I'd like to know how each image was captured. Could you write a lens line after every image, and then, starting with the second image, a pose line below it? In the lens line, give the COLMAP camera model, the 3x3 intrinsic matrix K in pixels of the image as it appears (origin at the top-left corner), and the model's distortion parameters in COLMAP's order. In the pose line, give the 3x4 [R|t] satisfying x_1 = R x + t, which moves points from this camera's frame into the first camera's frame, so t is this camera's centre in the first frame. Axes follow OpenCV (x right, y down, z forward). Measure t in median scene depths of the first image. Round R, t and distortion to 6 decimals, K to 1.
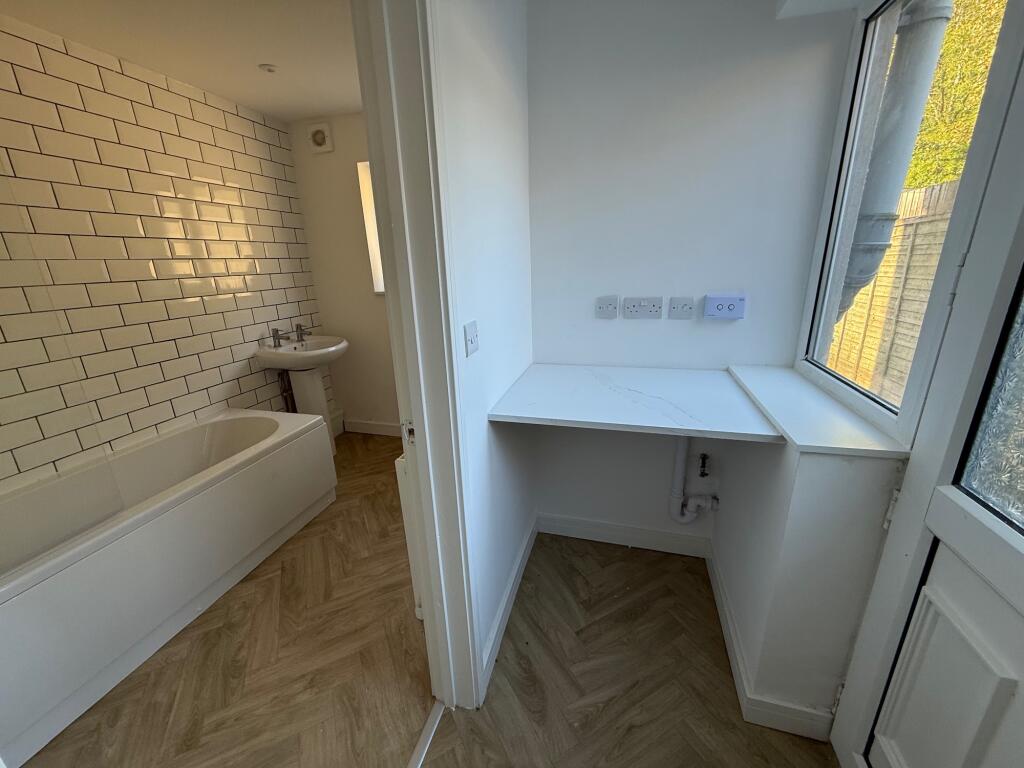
lens RADIAL K [[408.7, 0, 506.9], [0, 408.7, 383.2], [0, 0, 1]] dist [0.000645, 0.001044]
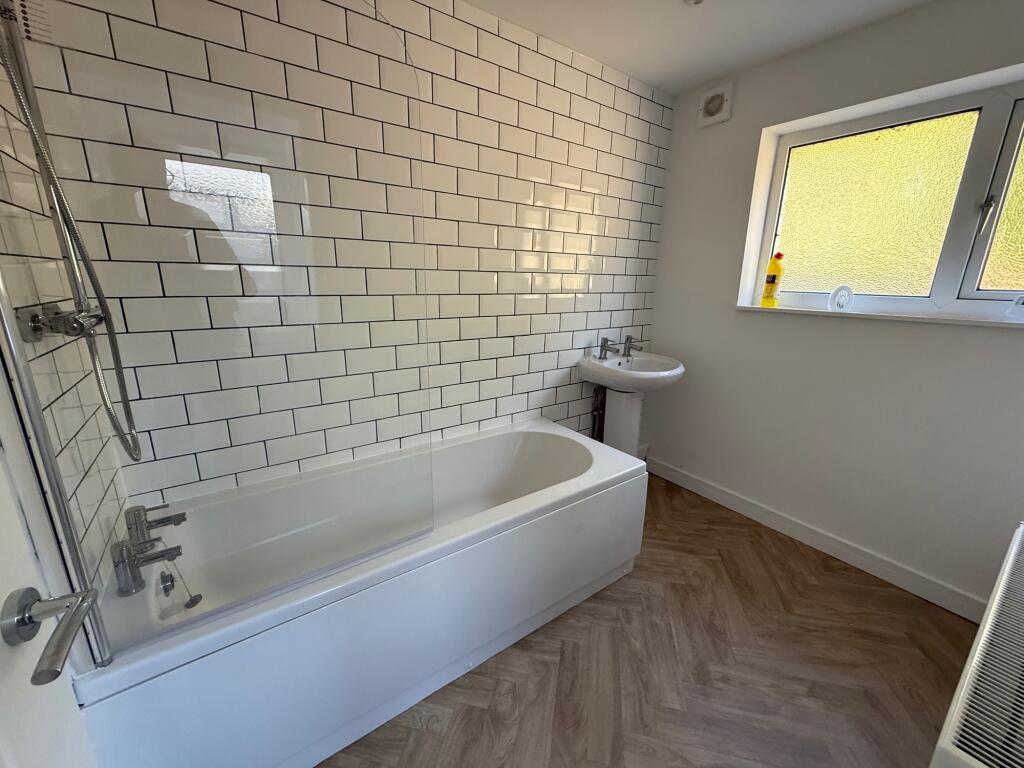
lens RADIAL K [[408.7, 0, 506.9], [0, 408.7, 383.2], [0, 0, 1]] dist [0.000645, 0.001044]
pose [[0.777299, 0.202720, -0.595575, -0.200880], [-0.223181, 0.973947, 0.040231, -0.029885], [0.588214, 0.101650, 0.802291, 0.204820]]
